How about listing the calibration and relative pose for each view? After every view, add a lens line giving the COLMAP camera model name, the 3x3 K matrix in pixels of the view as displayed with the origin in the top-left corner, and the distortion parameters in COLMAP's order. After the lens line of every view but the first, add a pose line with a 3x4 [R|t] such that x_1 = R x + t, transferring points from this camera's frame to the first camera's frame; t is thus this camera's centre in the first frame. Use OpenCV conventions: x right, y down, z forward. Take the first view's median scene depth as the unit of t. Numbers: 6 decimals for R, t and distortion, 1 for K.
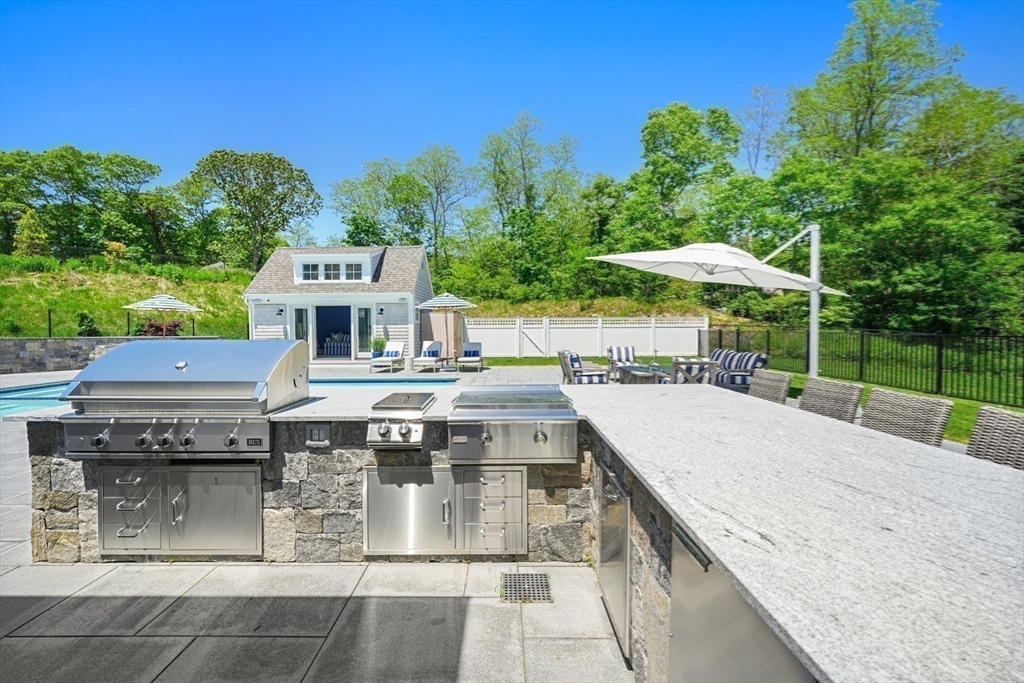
lens RADIAL K [[440.3, 0, 502.6], [0, 440.3, 340.7], [0, 0, 1]] dist [-0.000185, 0.000254]
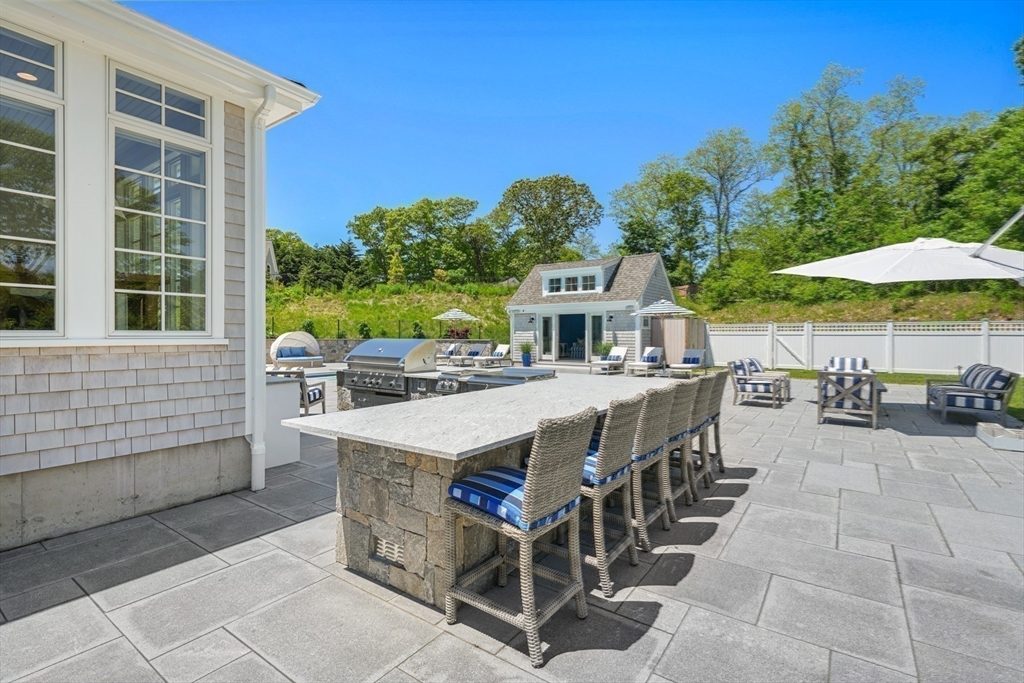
lens RADIAL K [[474.2, 0, 504.8], [0, 474.2, 343.0], [0, 0, 1]] dist [0.000801, -0.000738]
pose [[0.812263, 0.017354, -0.583033, 0.124376], [-0.023223, 0.999727, -0.002597, 0.001456], [0.582829, 0.015649, 0.812444, -0.060739]]
